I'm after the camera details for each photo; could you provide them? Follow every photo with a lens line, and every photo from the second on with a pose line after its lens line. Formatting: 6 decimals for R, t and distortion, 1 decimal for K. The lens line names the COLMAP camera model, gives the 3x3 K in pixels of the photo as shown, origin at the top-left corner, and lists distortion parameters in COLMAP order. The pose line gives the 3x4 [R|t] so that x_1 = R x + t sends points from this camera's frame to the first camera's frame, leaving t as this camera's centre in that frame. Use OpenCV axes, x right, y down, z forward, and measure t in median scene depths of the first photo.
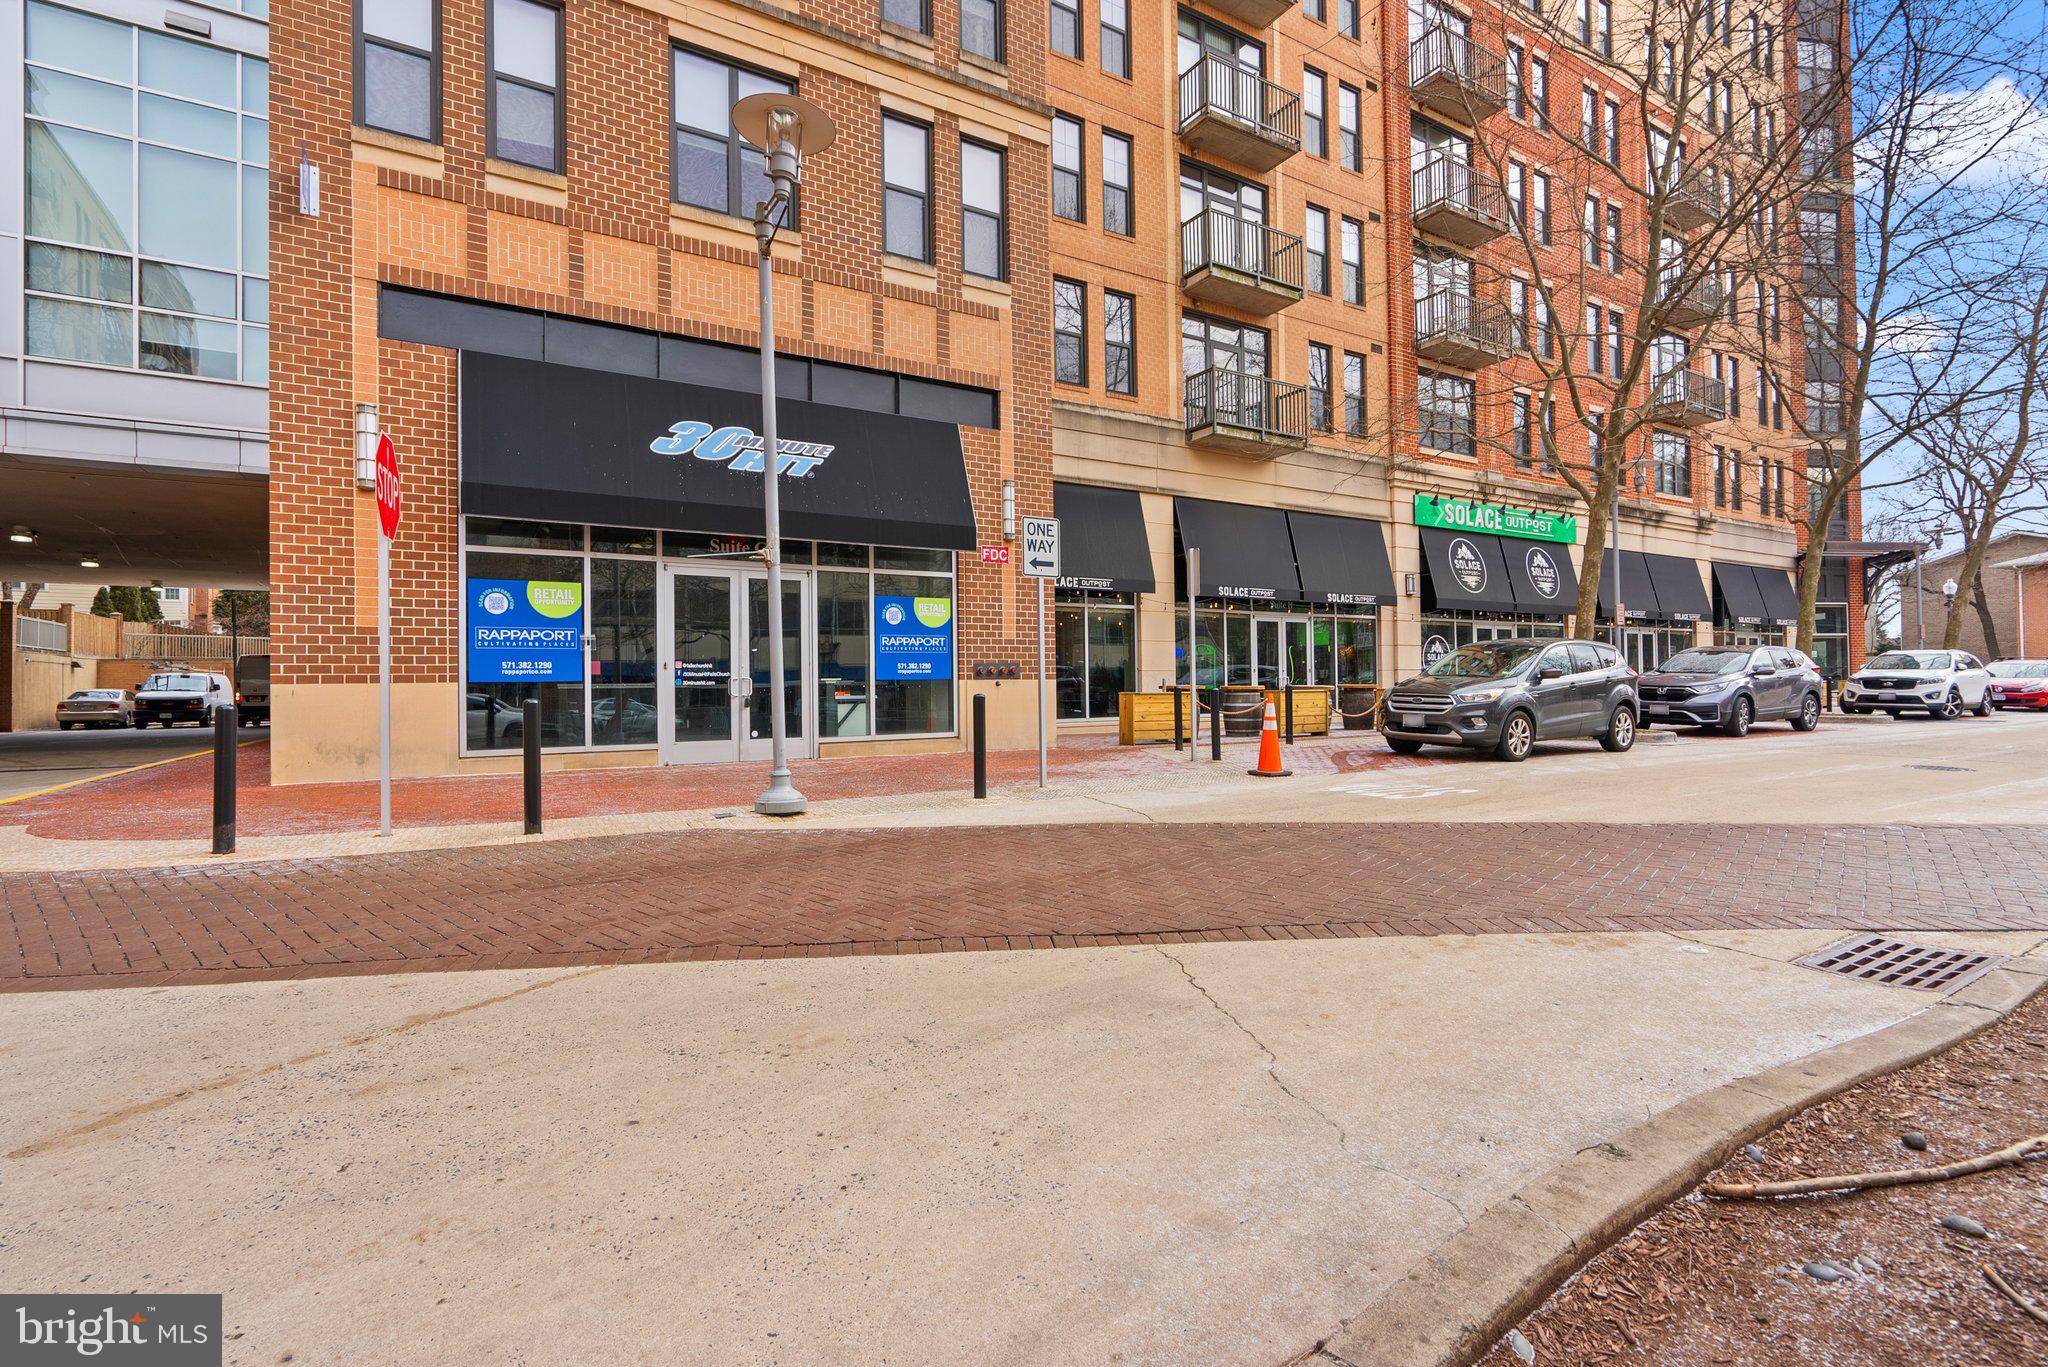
lens RADIAL K [[926.5, 0, 1024.9], [0, 926.5, 666.7], [0, 0, 1]] dist [0.009401, 0.000535]
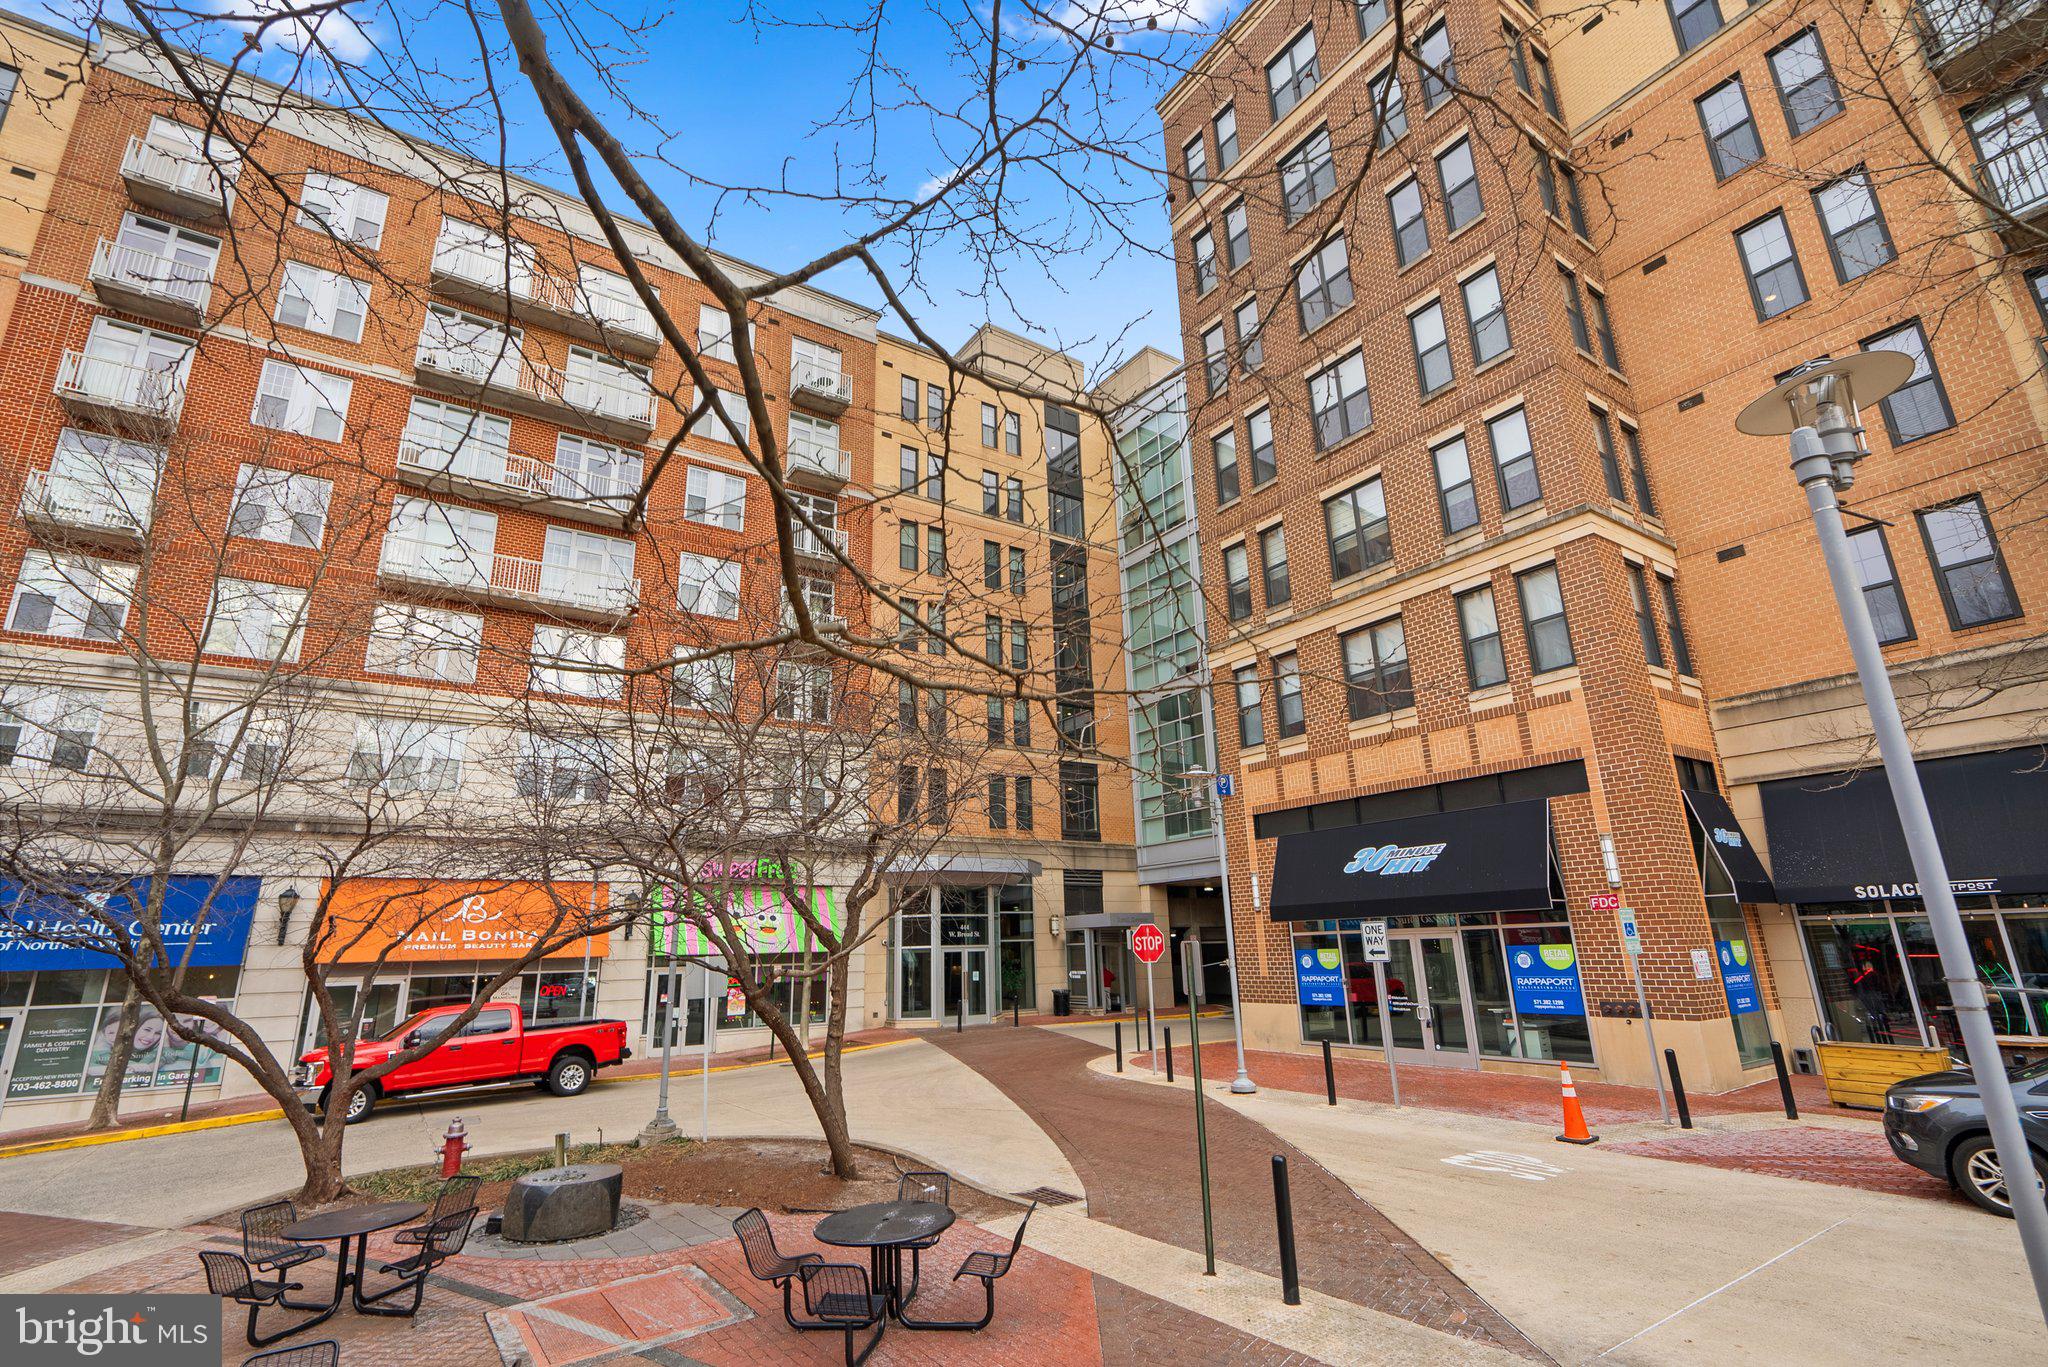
lens RADIAL K [[926.5, 0, 1014.6], [0, 926.5, 682.4], [0, 0, 1]] dist [0.009401, 0.000535]
pose [[0.064682, -0.269105, -0.960936, 1.288098], [0.047034, 0.962705, -0.266434, -0.128880], [0.996797, -0.027963, 0.074927, 0.226833]]
